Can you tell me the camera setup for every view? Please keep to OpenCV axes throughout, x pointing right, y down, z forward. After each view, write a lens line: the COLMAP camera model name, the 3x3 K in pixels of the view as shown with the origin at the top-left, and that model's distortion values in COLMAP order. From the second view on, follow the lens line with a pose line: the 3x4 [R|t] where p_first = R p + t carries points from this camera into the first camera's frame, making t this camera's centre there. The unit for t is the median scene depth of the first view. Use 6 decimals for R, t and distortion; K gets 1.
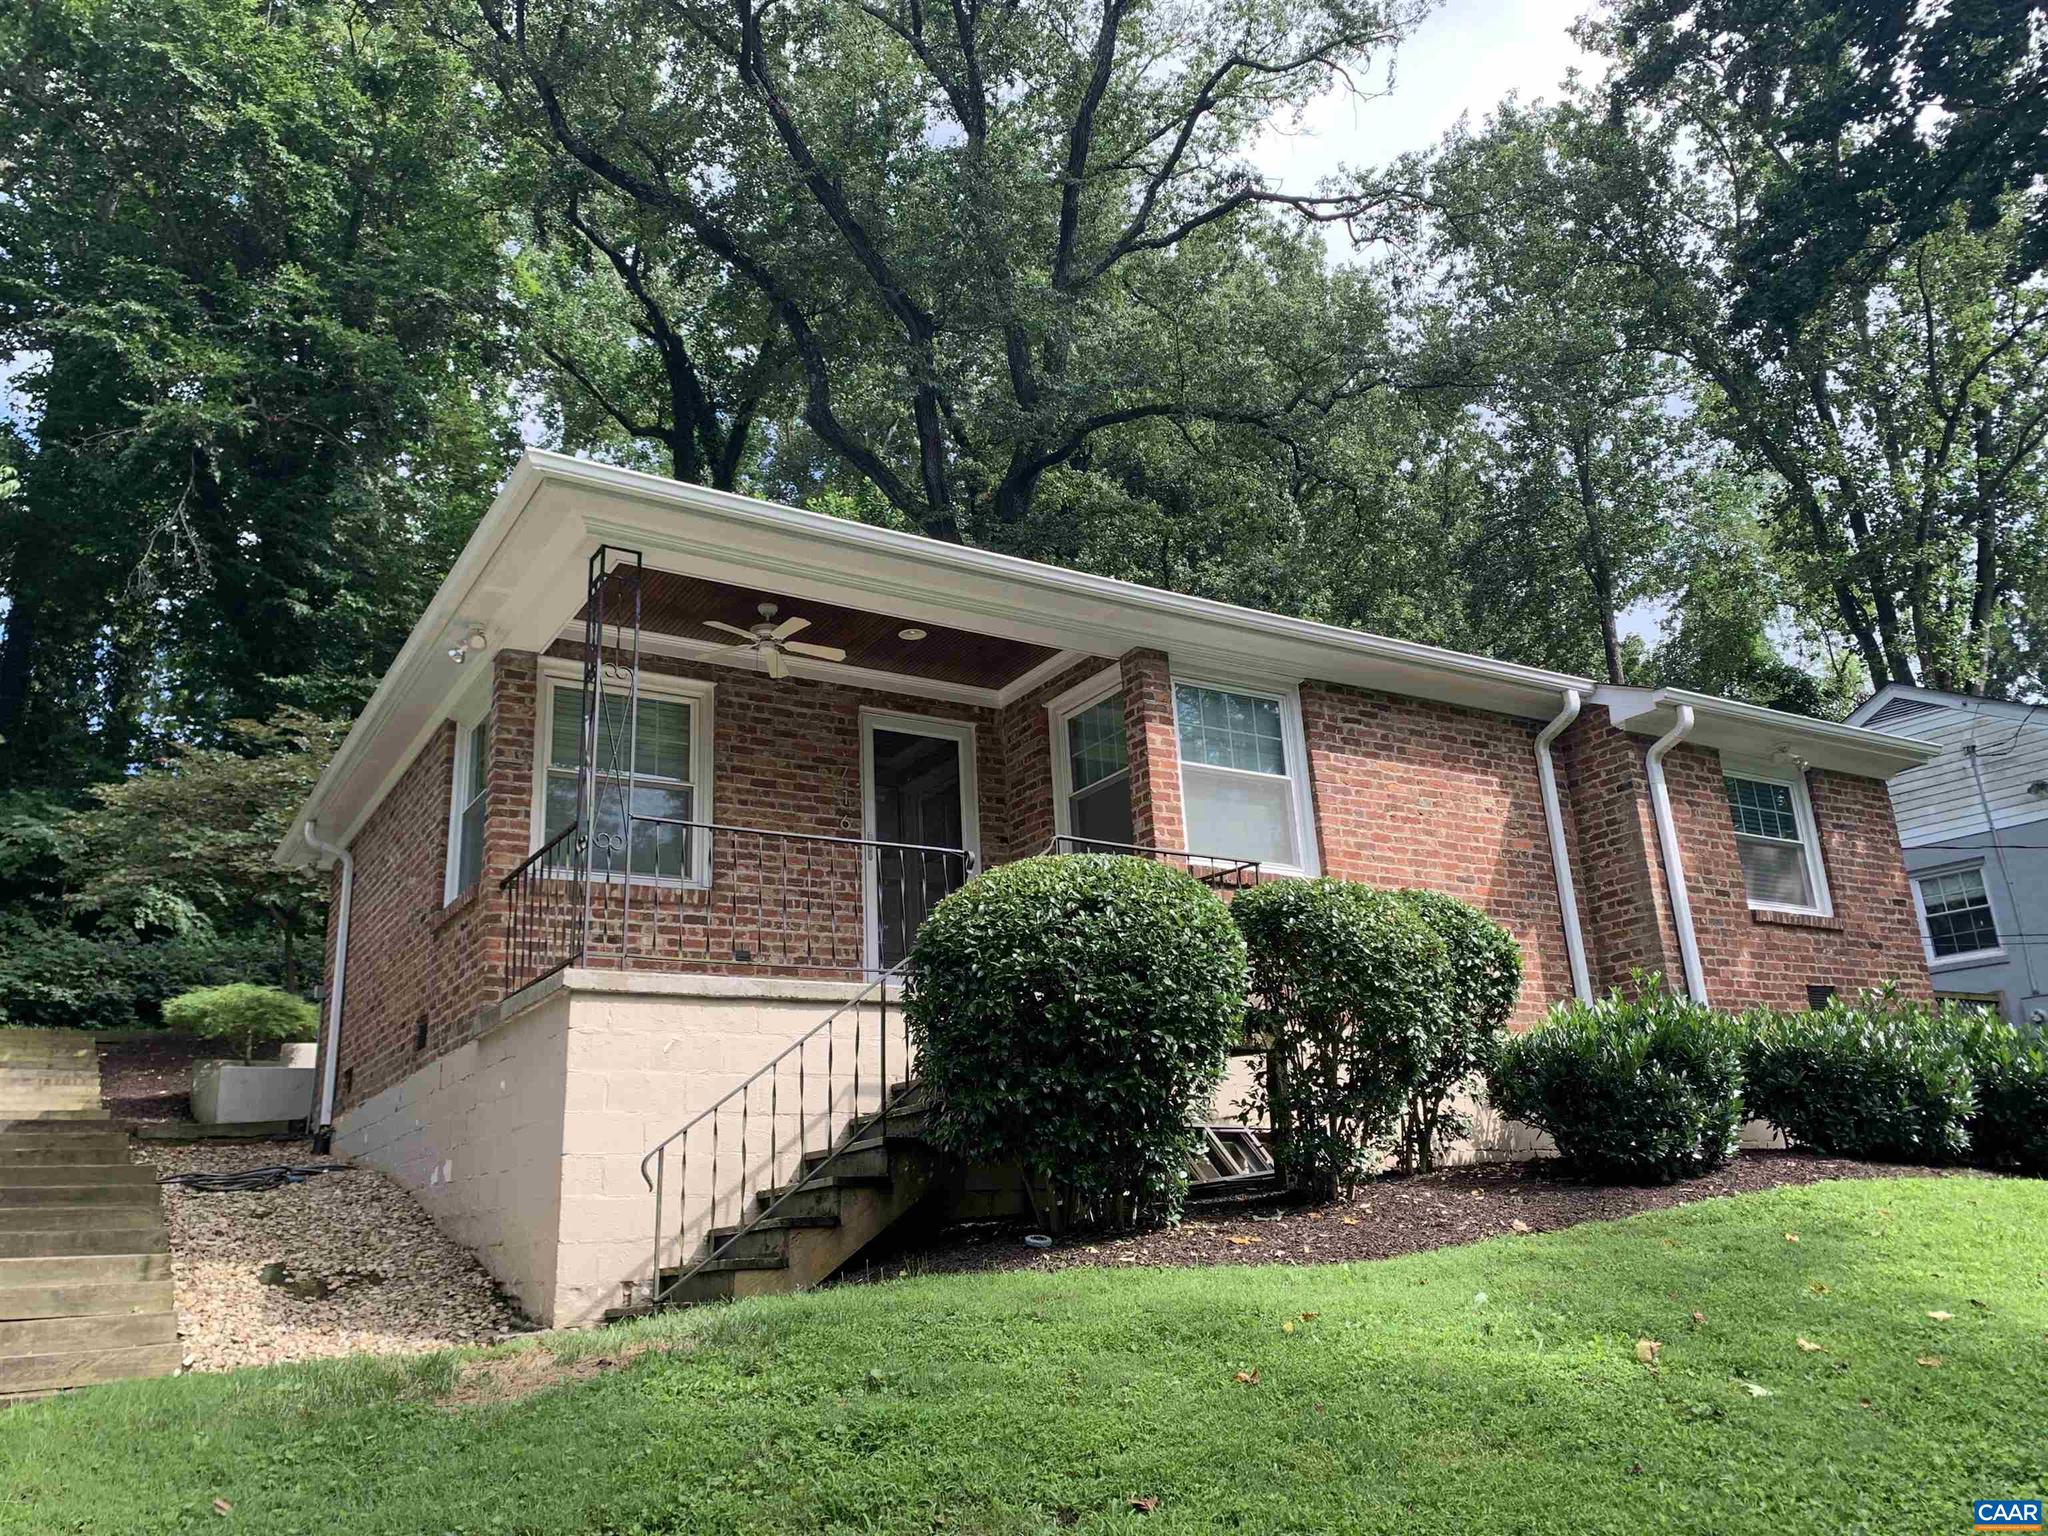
lens RADIAL K [[1564.8, 0, 1018.5], [0, 1564.8, 721.9], [0, 0, 1]] dist [-0.000197, -0.001249]
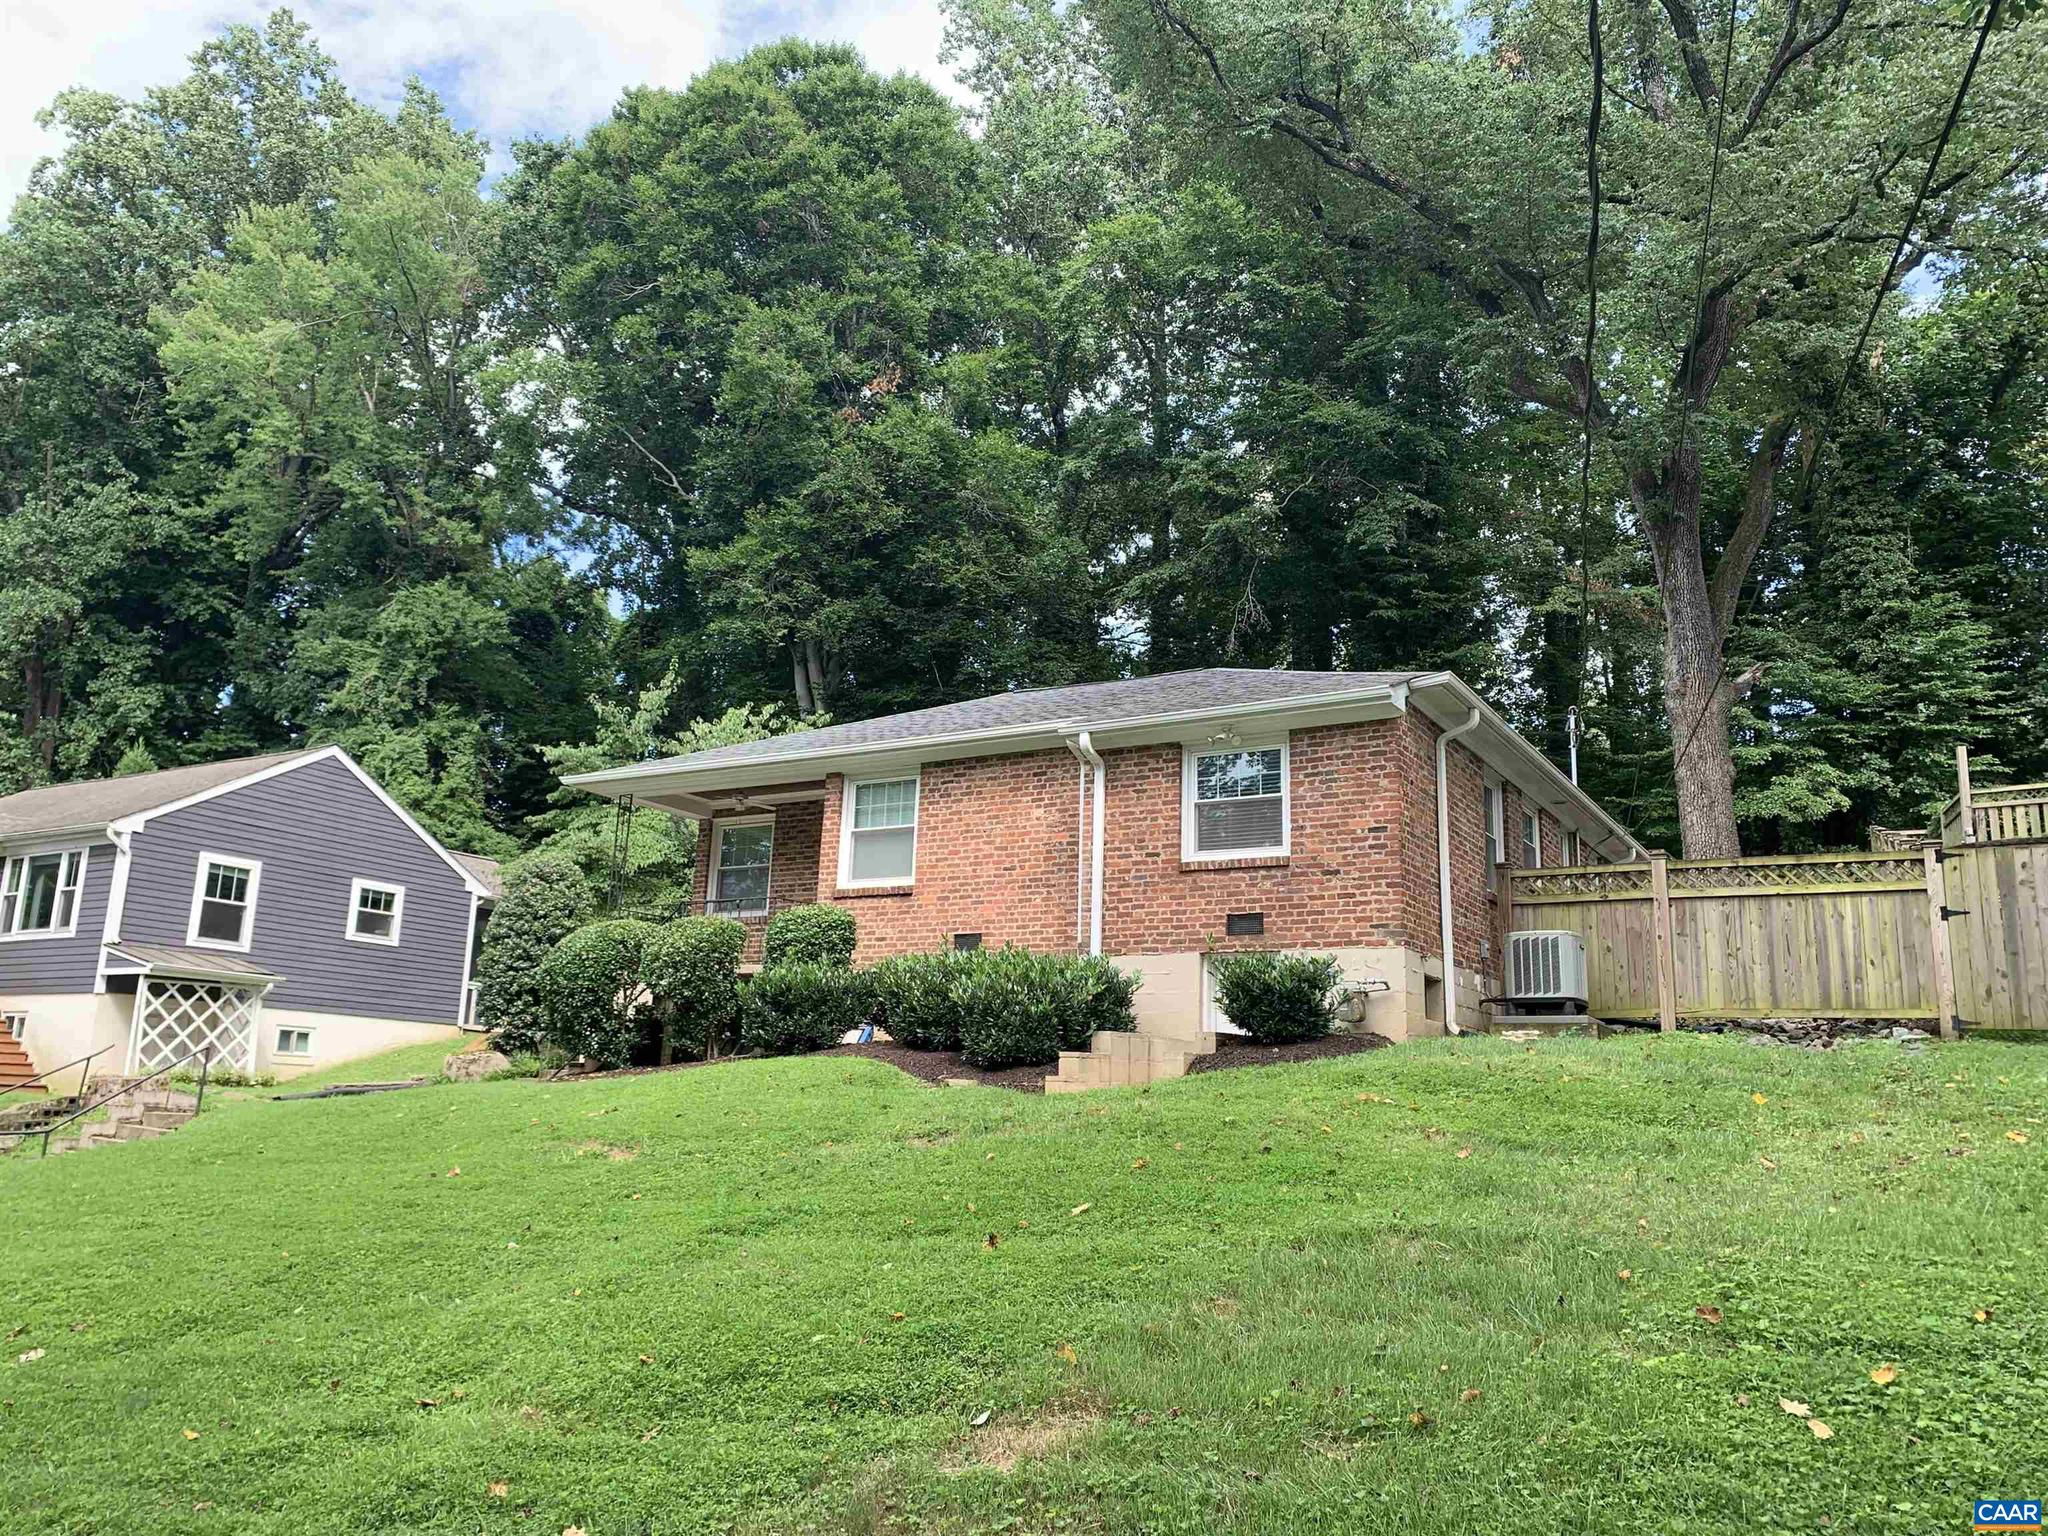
lens RADIAL K [[1531.1, 0, 991.8], [0, 1531.1, 756.8], [0, 0, 1]] dist [0.010877, -0.005844]
pose [[0.478283, -0.150405, -0.865230, 1.523689], [0.232449, 0.971768, -0.040431, 0.046511], [0.846884, -0.181785, 0.499742, 0.221184]]
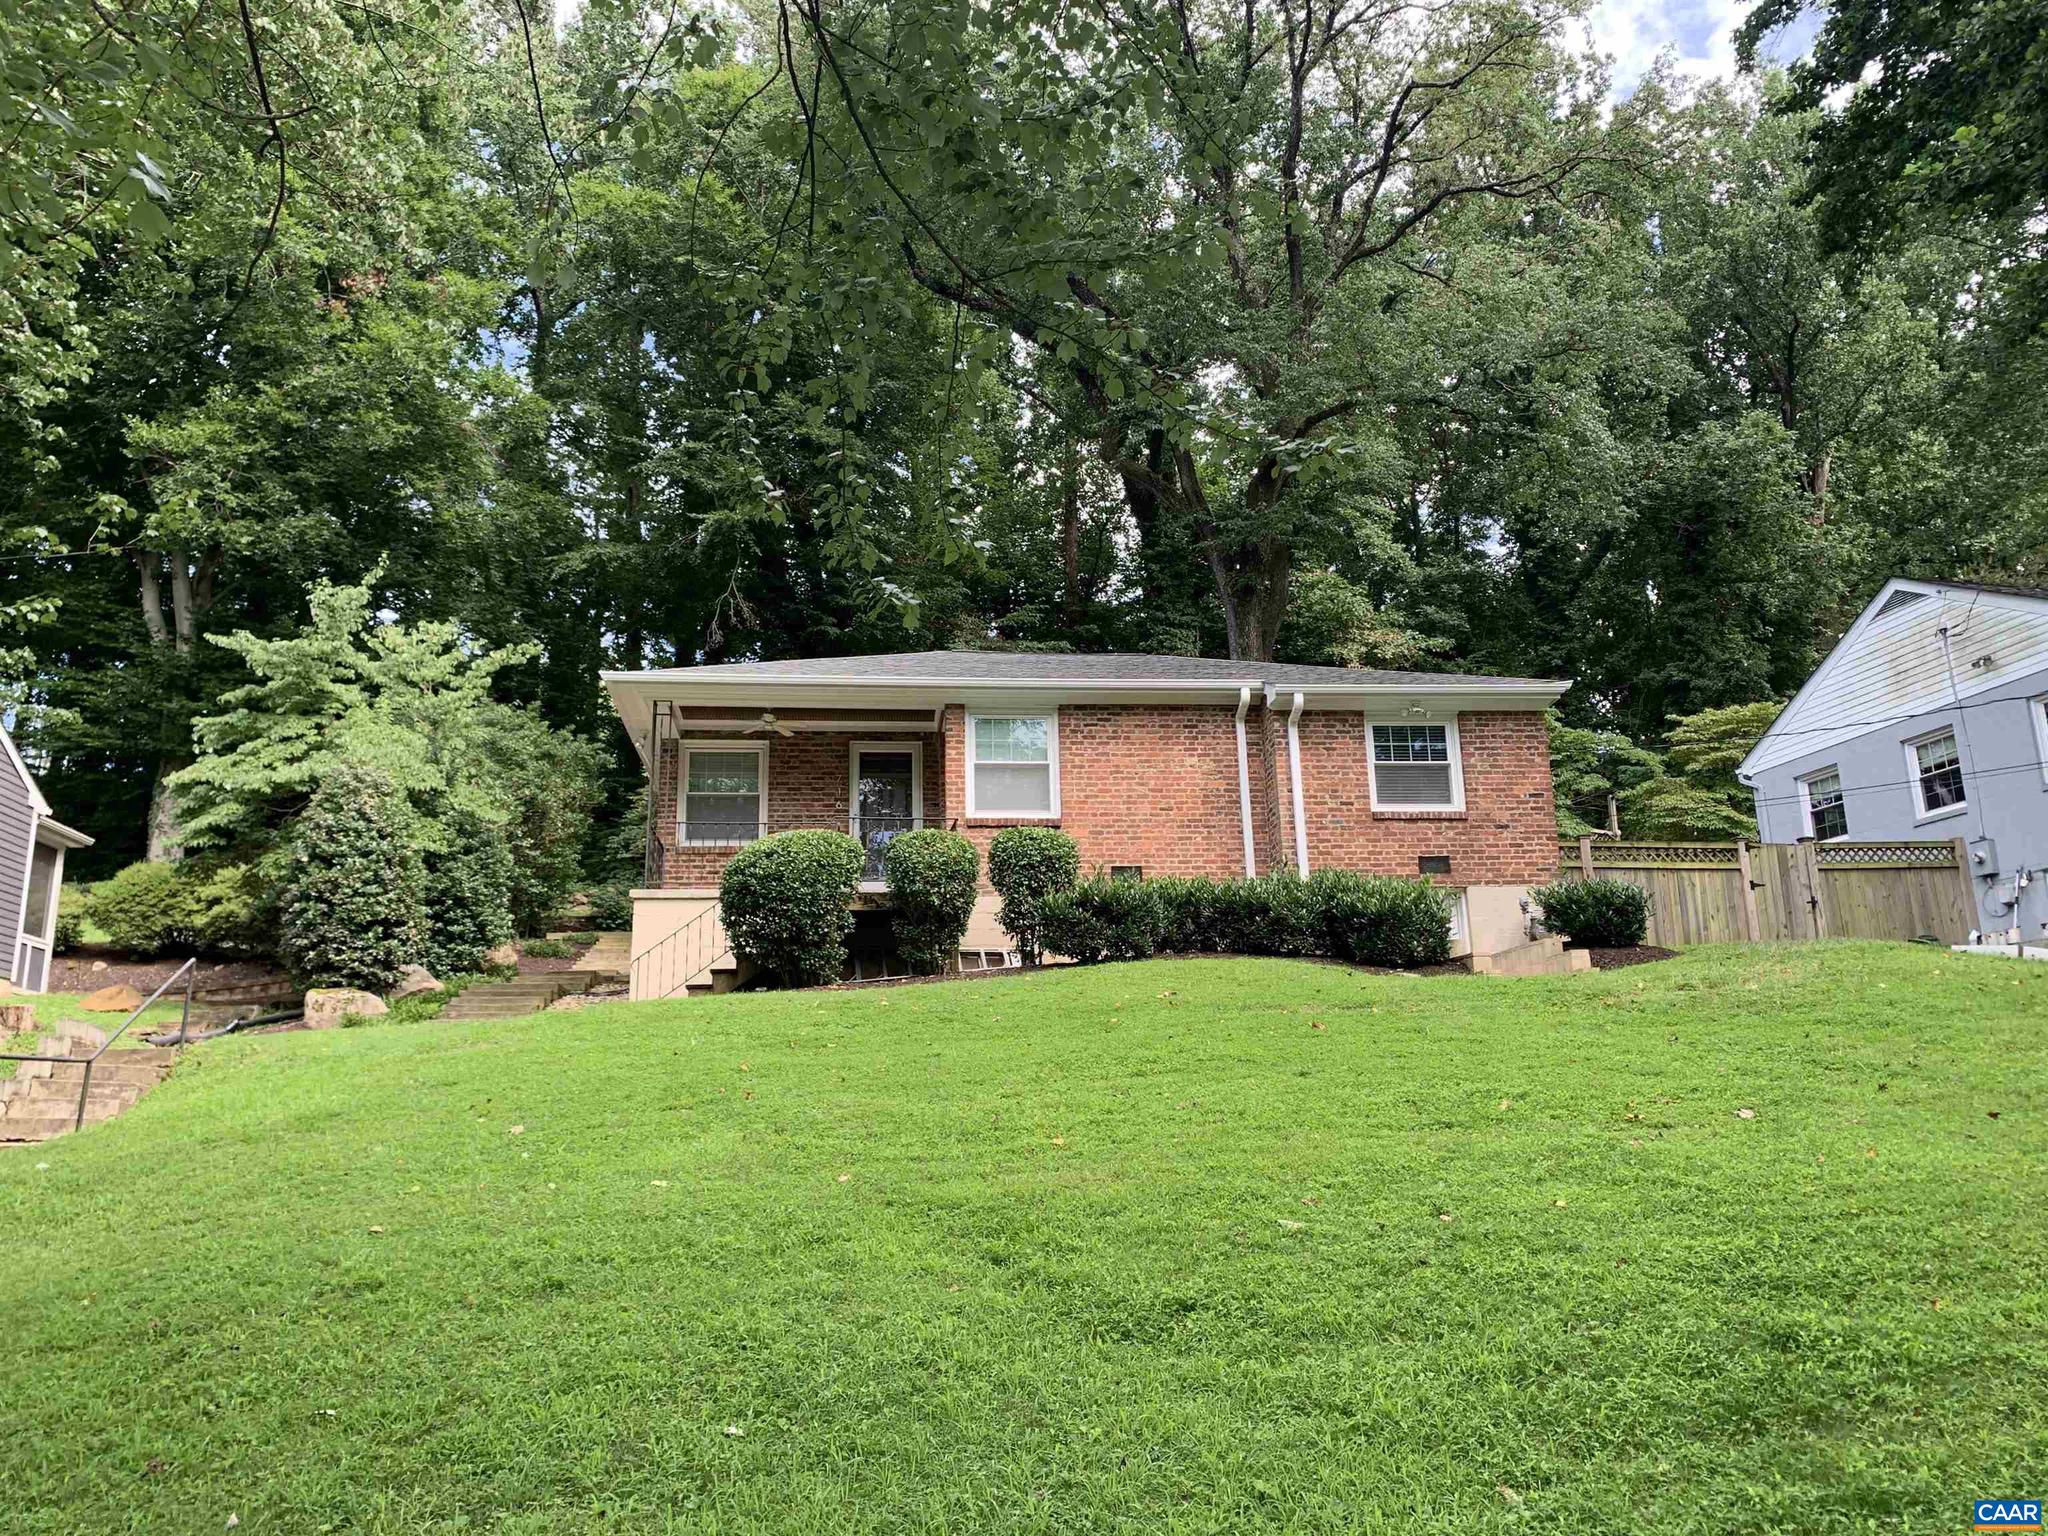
lens RADIAL K [[1531.1, 0, 991.8], [0, 1531.1, 756.8], [0, 0, 1]] dist [0.010877, -0.005844]
pose [[0.895982, -0.085325, -0.435817, 0.800134], [0.122485, 0.990784, 0.057835, -0.072299], [0.426865, -0.105200, 0.898175, -0.553456]]
